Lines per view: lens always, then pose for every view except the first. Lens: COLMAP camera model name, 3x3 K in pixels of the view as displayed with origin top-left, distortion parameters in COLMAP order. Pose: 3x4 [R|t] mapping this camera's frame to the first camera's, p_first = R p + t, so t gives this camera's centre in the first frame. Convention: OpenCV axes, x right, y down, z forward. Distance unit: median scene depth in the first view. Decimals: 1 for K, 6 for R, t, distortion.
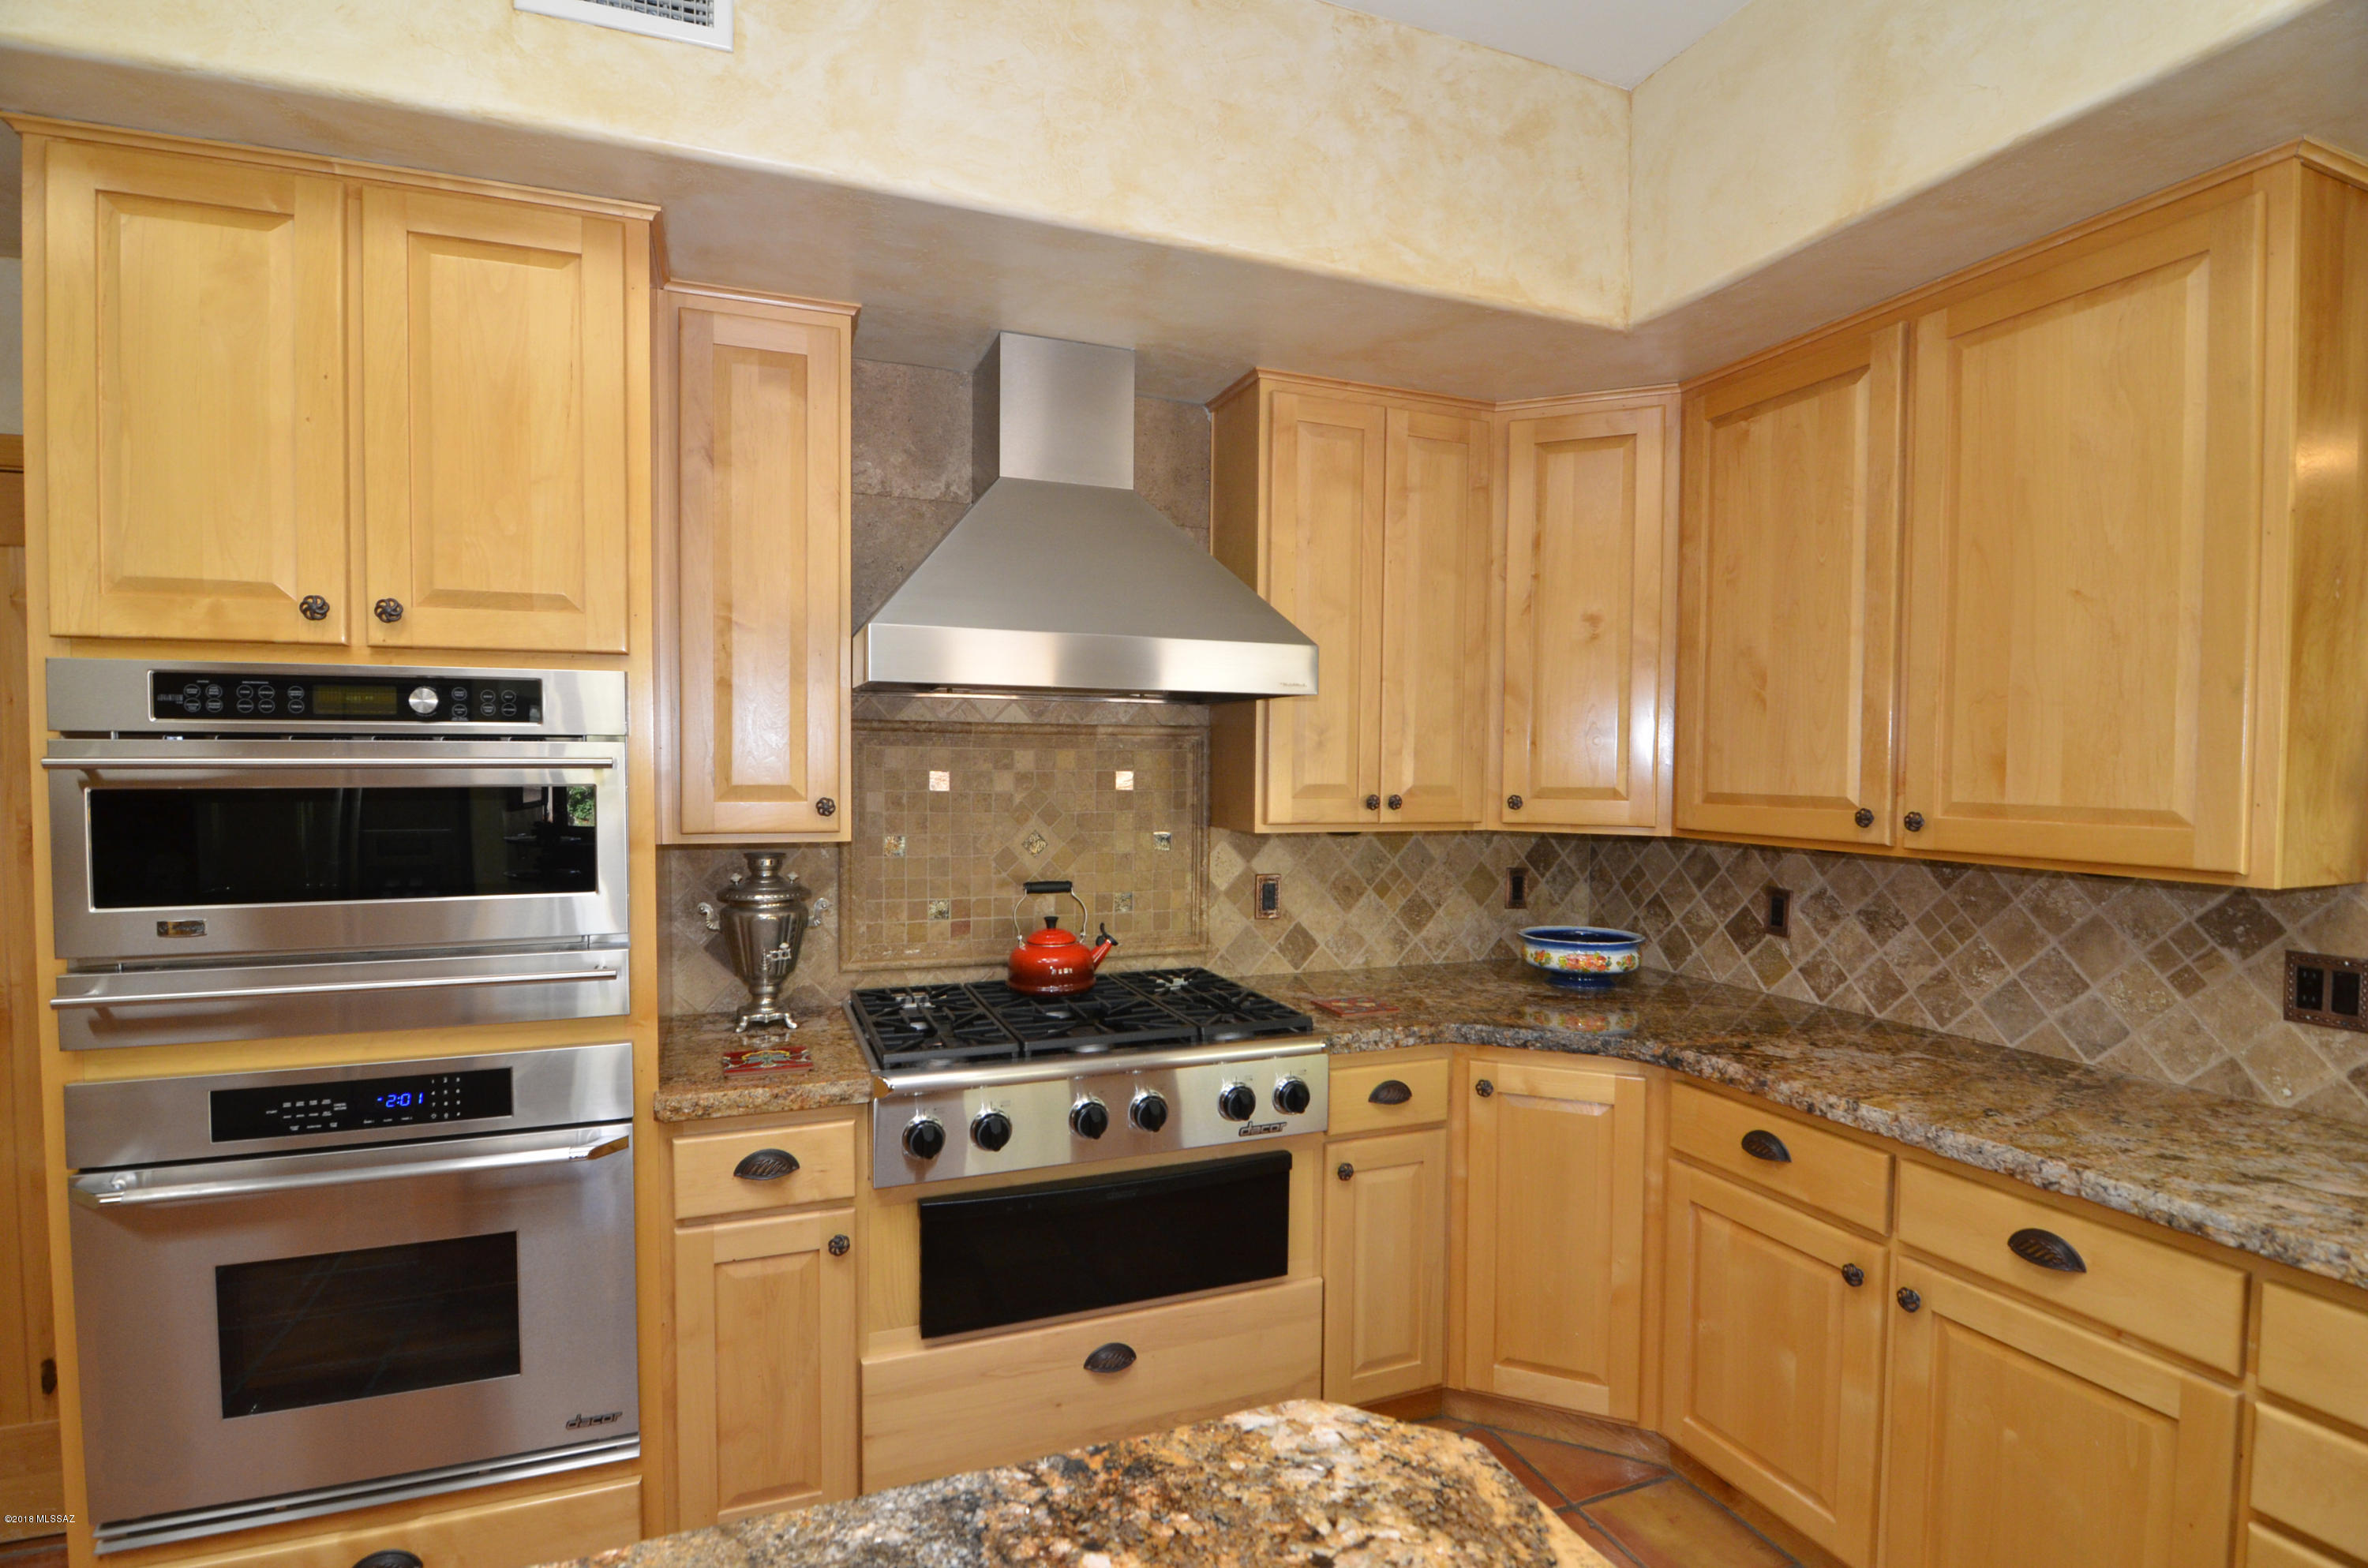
lens RADIAL K [[1134.9, 0, 1175.6], [0, 1134.9, 799.9], [0, 0, 1]] dist [-0.007334, -0.009200]
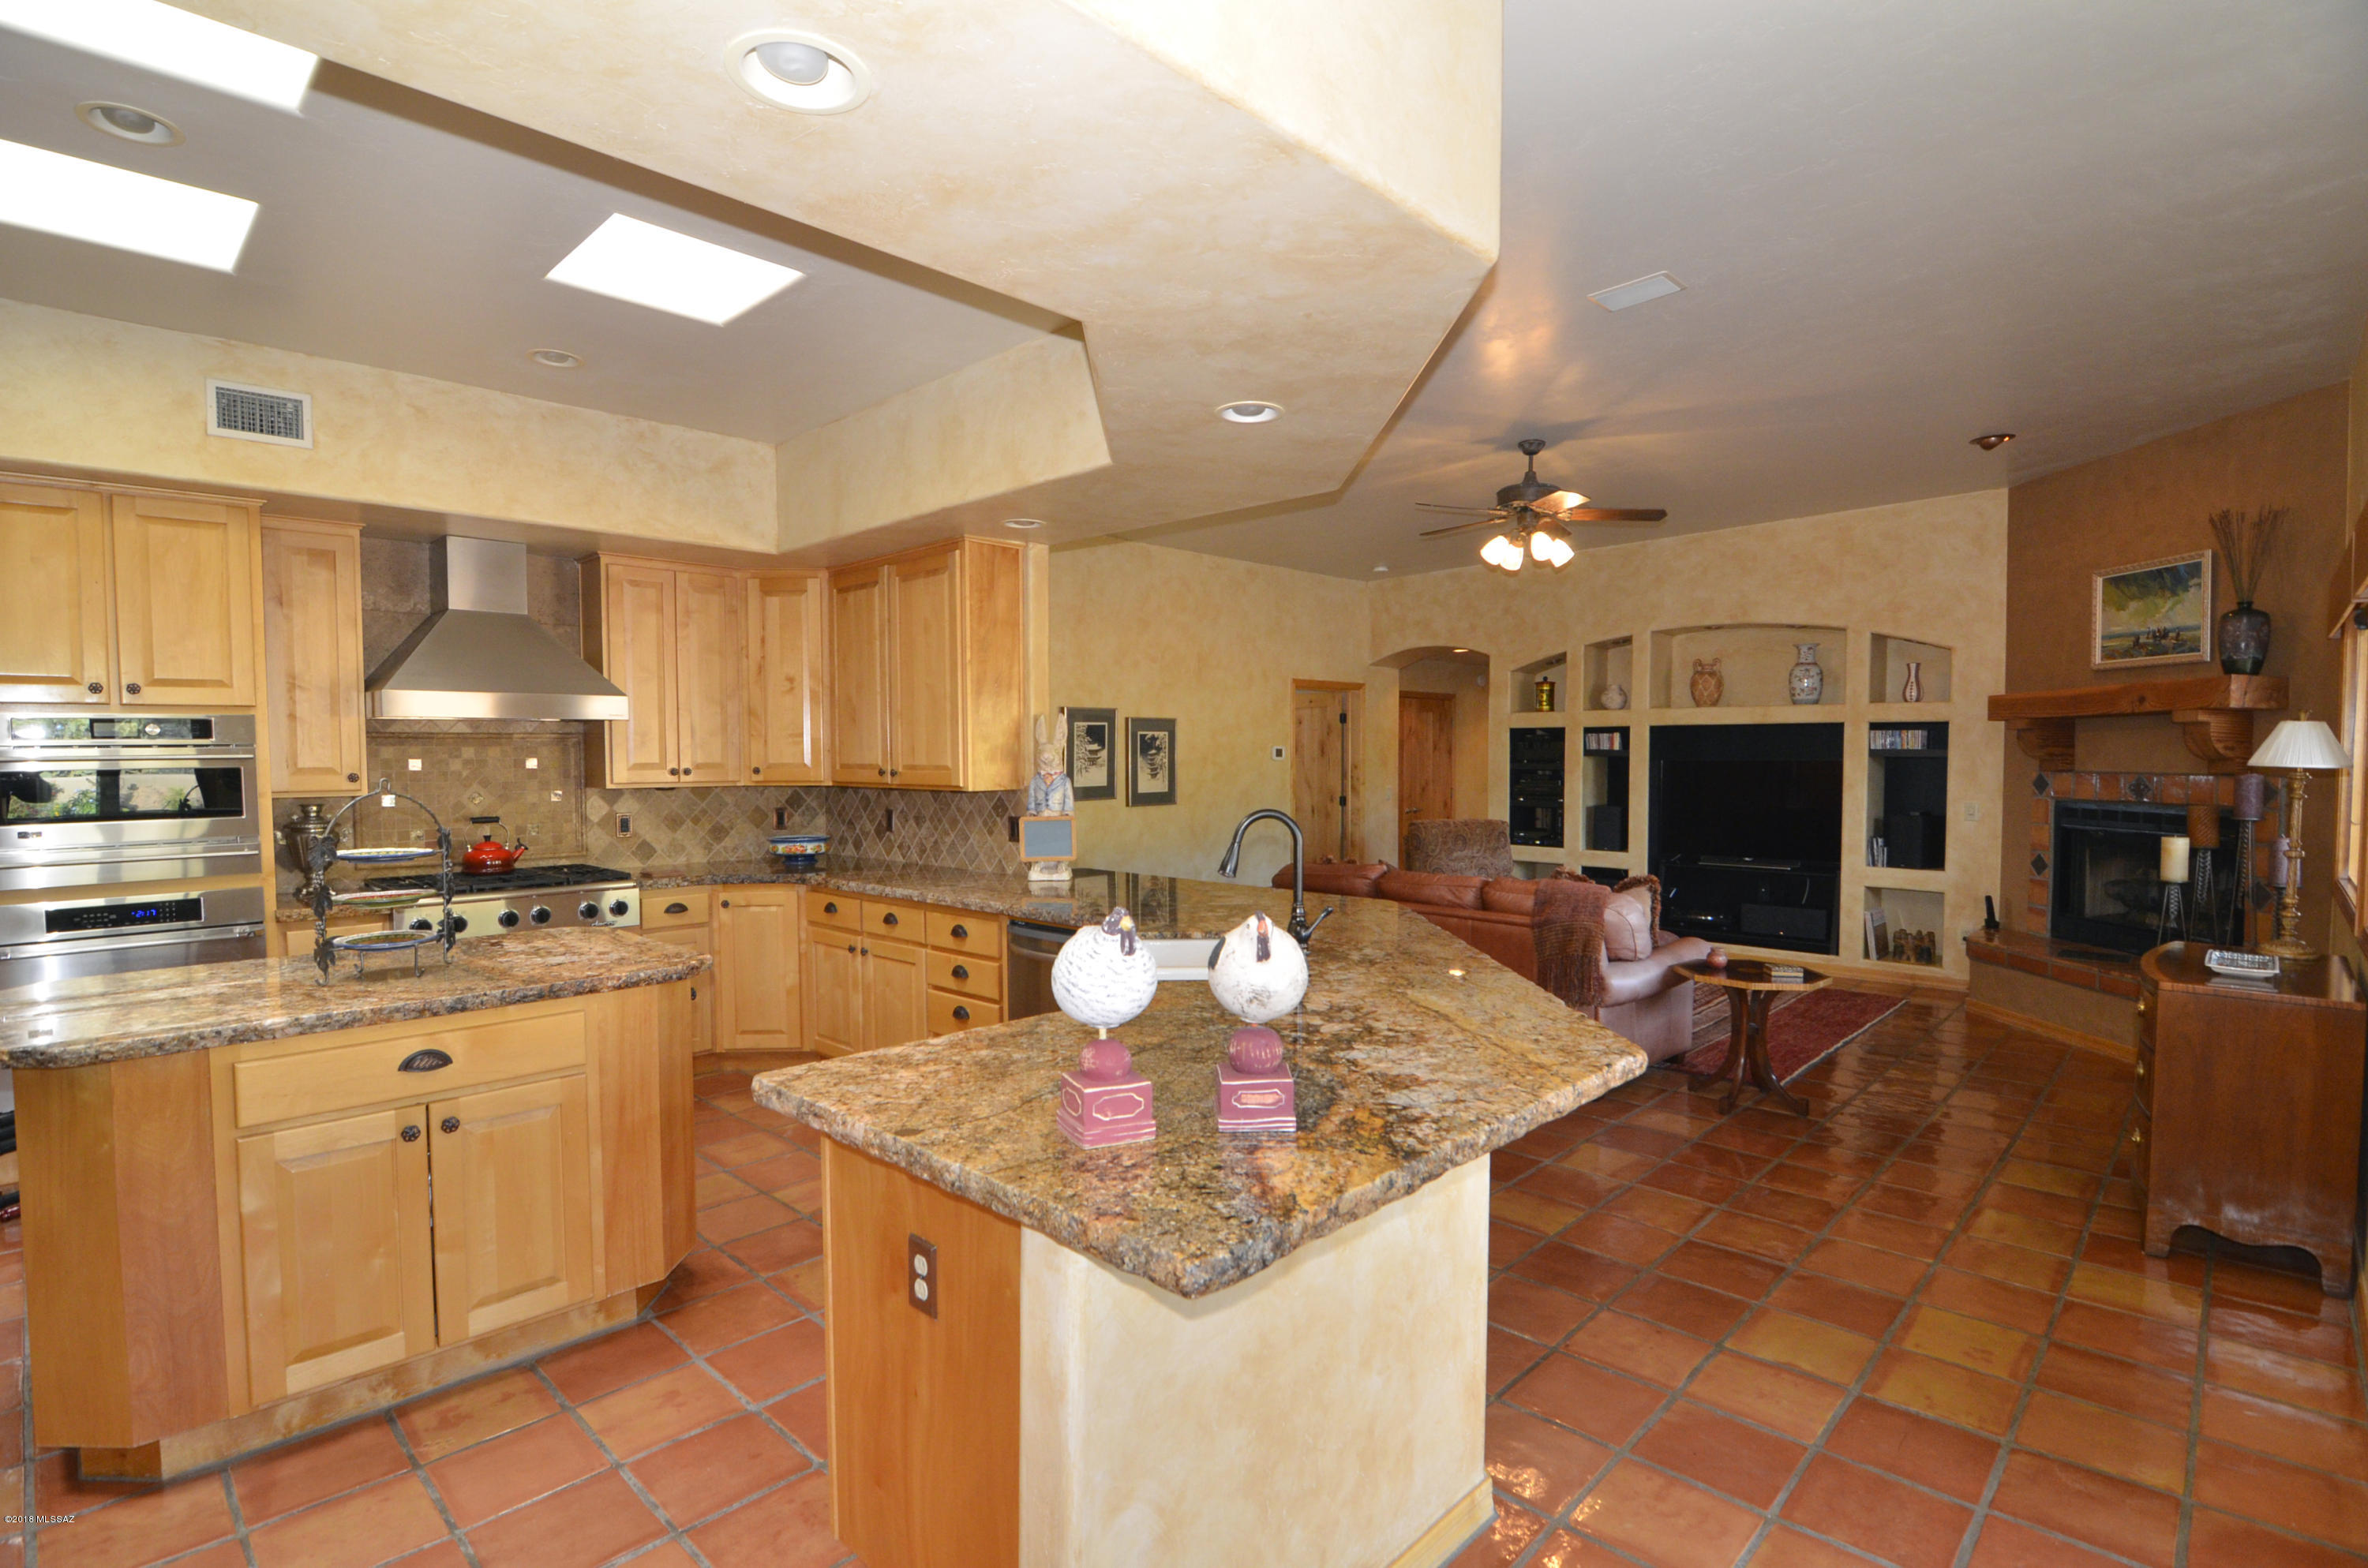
lens RADIAL K [[1134.9, 0, 1184.5], [0, 1134.9, 803.0], [0, 0, 1]] dist [-0.007334, -0.009200]
pose [[0.907305, -0.031782, 0.419269, 0.176222], [0.026331, 0.999477, 0.018784, 0.049423], [-0.419647, -0.006003, 0.907668, -1.353934]]
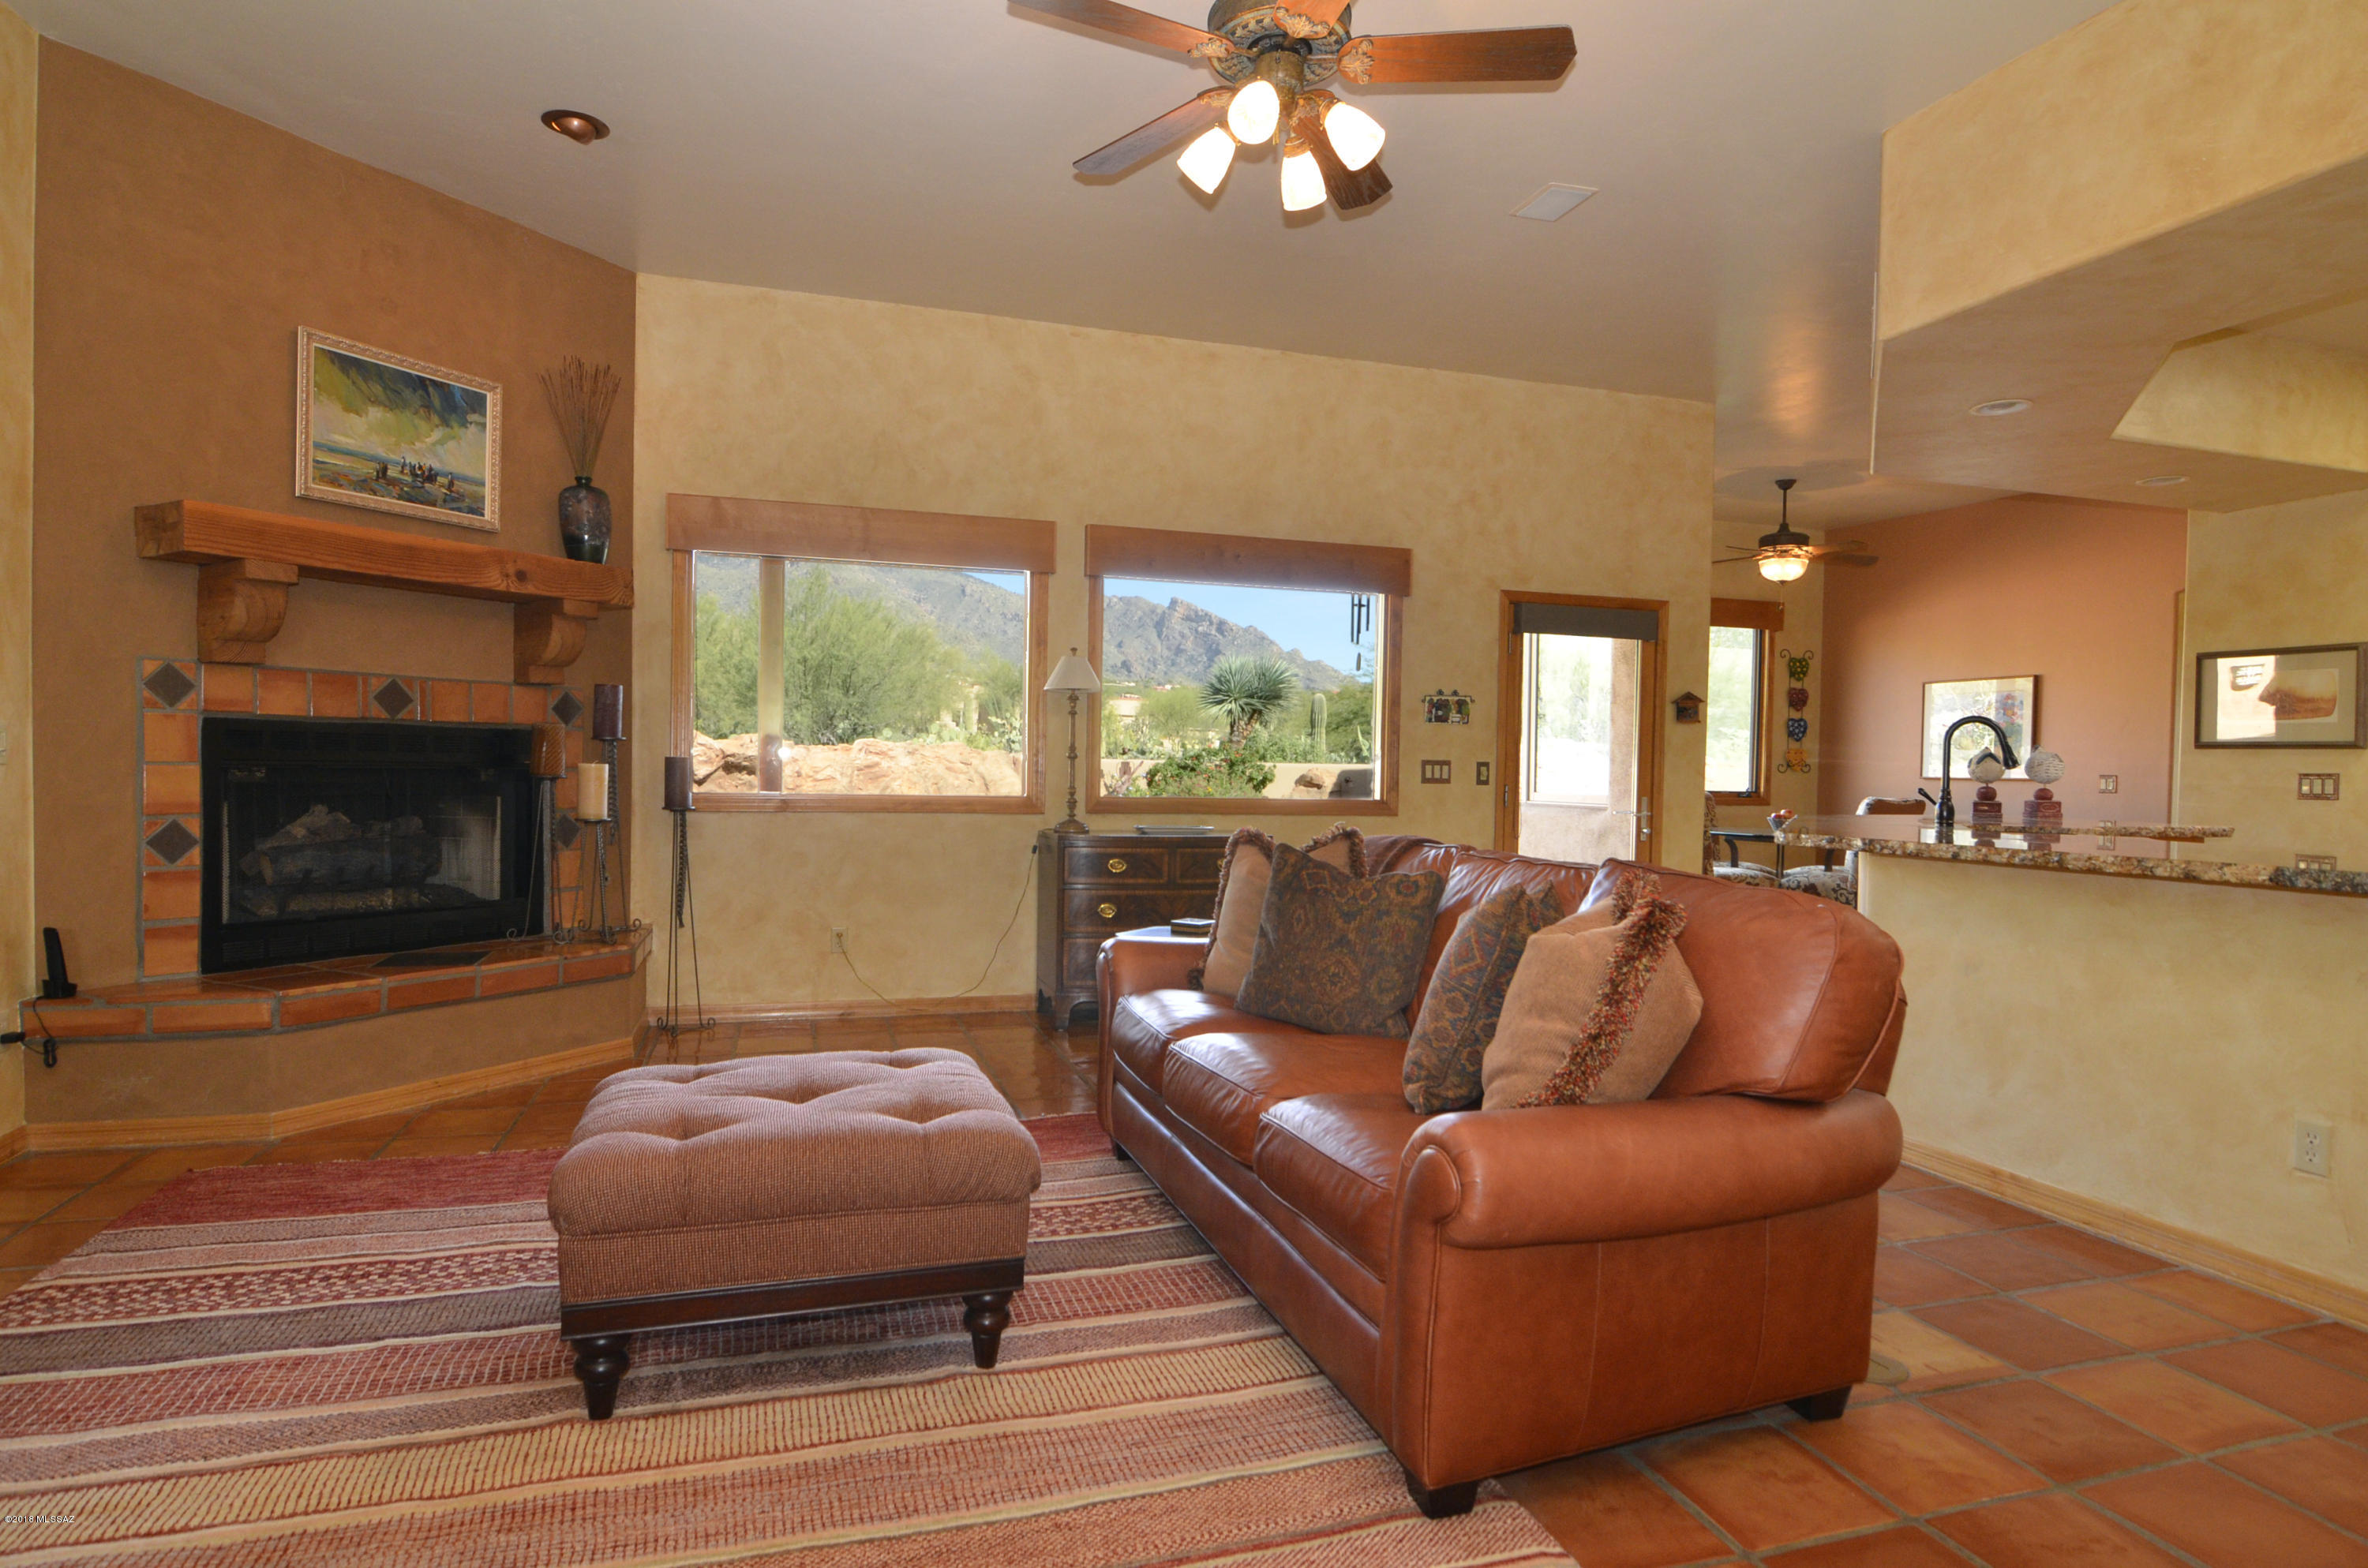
lens RADIAL K [[1287.5, 0, 1168.1], [0, 1287.5, 807.5], [0, 0, 1]] dist [-0.007994, -0.012563]
pose [[-0.996620, -0.030410, 0.076314, 1.873252], [-0.025522, 0.997609, 0.064231, 0.129148], [-0.078085, 0.062066, -0.995013, 1.814474]]
